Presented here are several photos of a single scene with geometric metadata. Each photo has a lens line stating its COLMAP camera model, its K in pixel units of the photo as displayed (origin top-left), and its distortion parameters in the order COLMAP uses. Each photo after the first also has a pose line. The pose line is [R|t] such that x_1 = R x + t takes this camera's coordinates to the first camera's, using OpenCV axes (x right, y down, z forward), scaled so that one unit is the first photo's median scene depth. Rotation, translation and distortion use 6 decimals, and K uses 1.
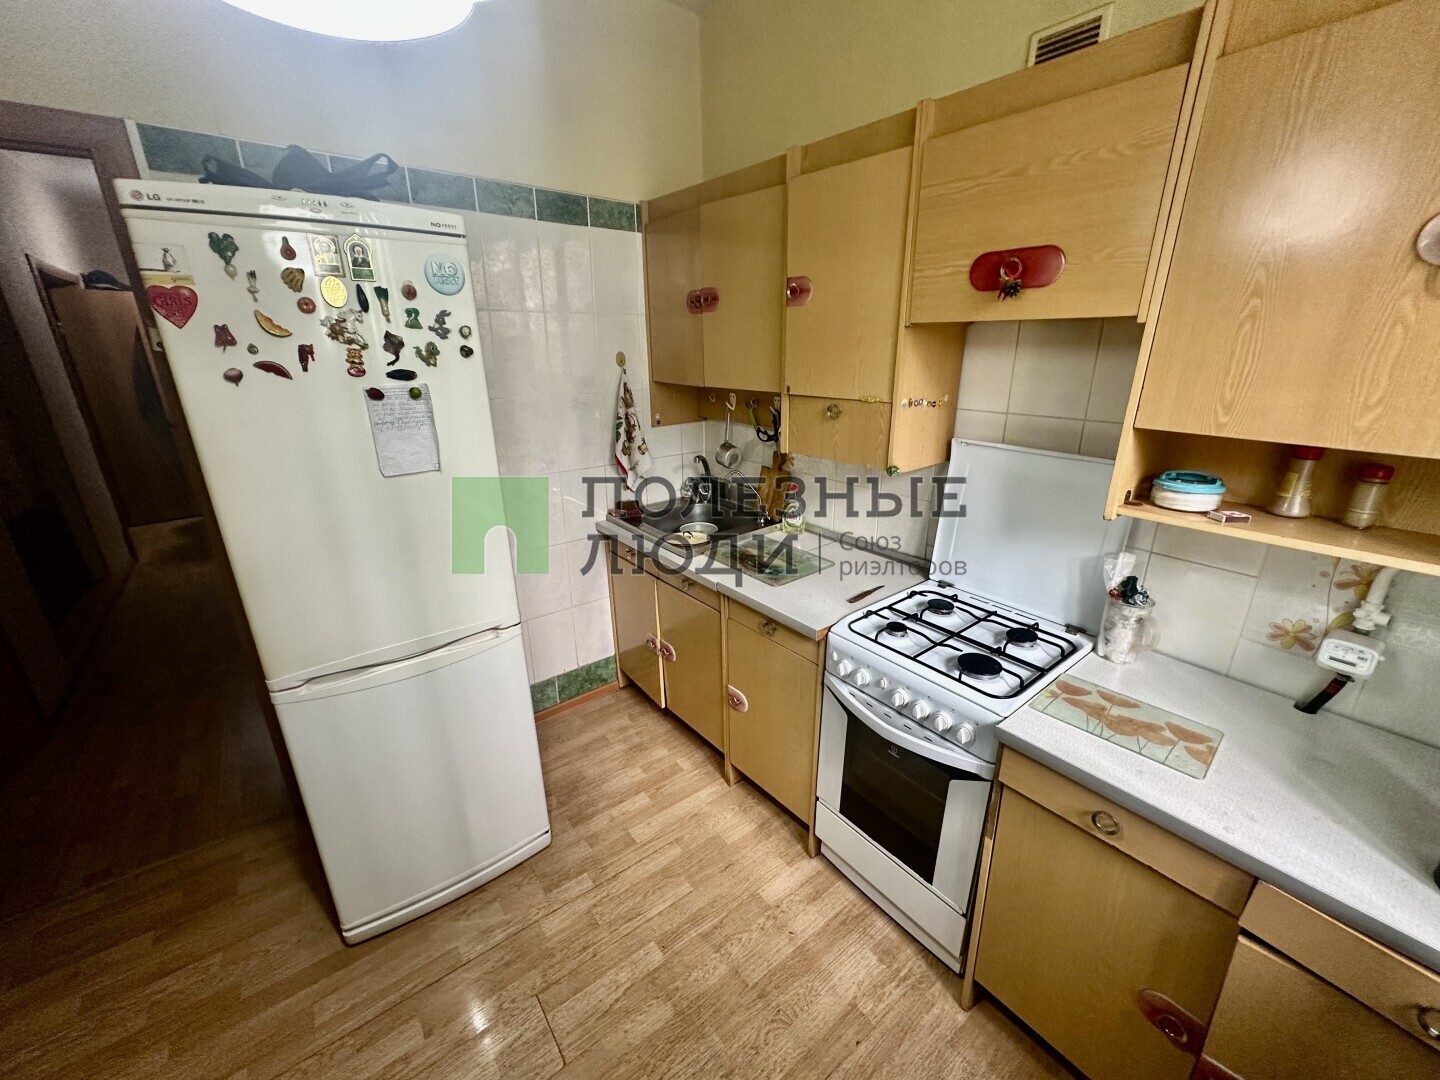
lens RADIAL K [[572.9, 0, 720.8], [0, 572.9, 538.2], [0, 0, 1]] dist [-0.000727, 0.000022]
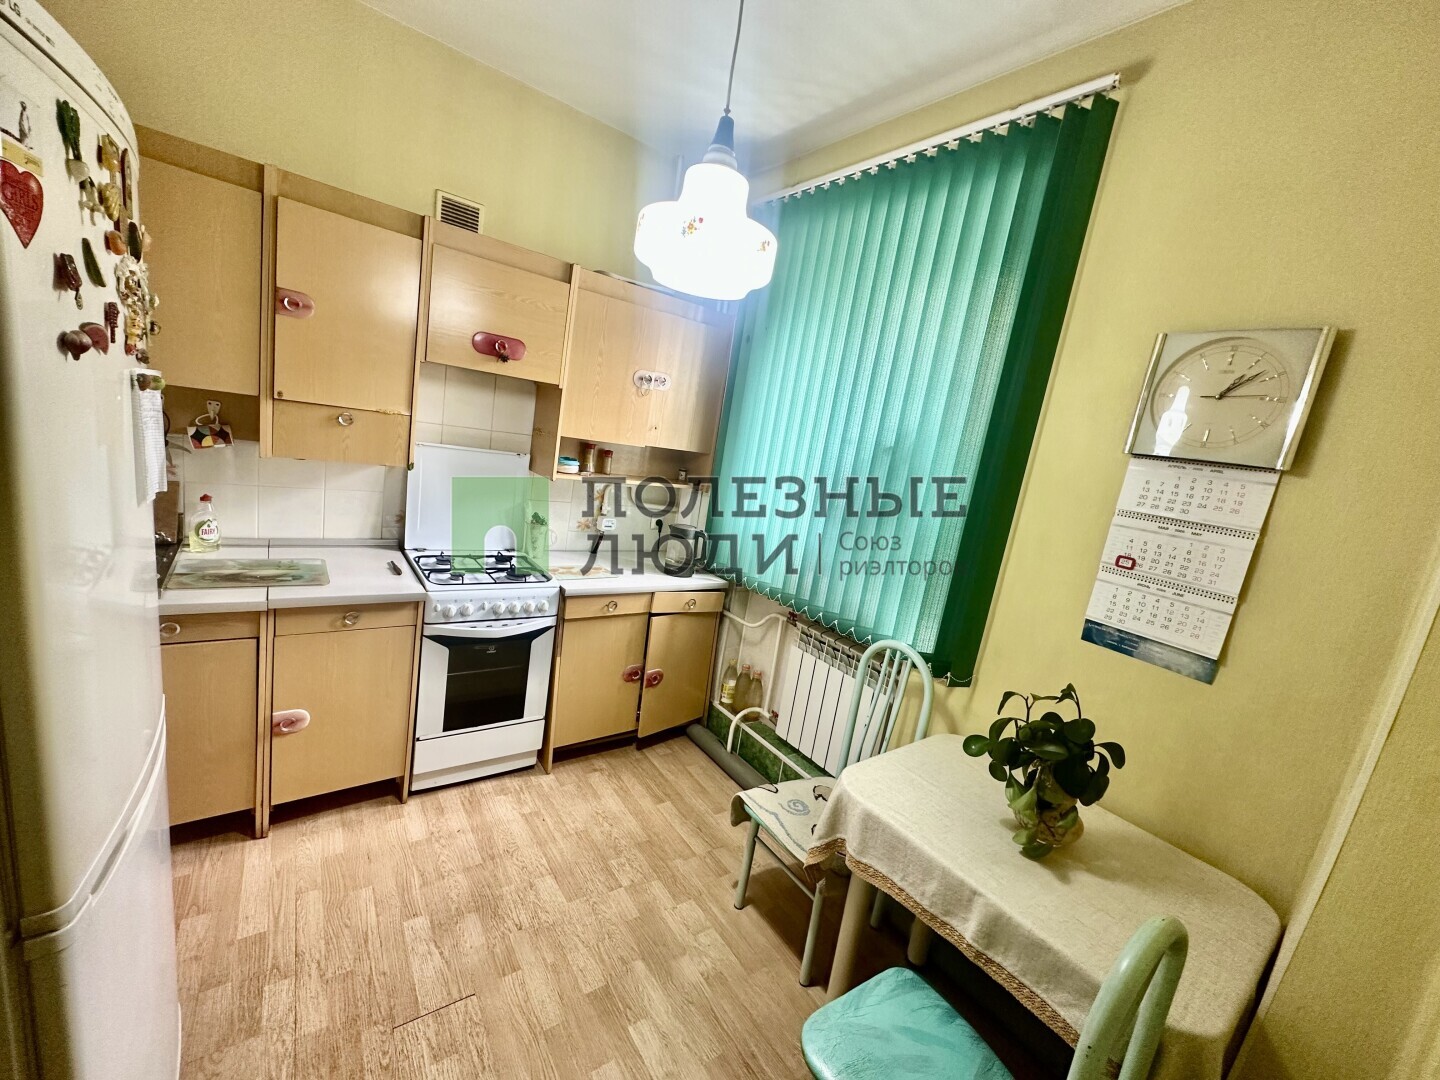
lens RADIAL K [[577.3, 0, 718.2], [0, 577.3, 537.6], [0, 0, 1]] dist [-0.001288, 0.000142]
pose [[0.027379, -0.171531, 0.984798, -1.111584], [0.173350, 0.971056, 0.164318, -0.059206], [-0.984480, 0.166215, 0.056321, 0.278674]]
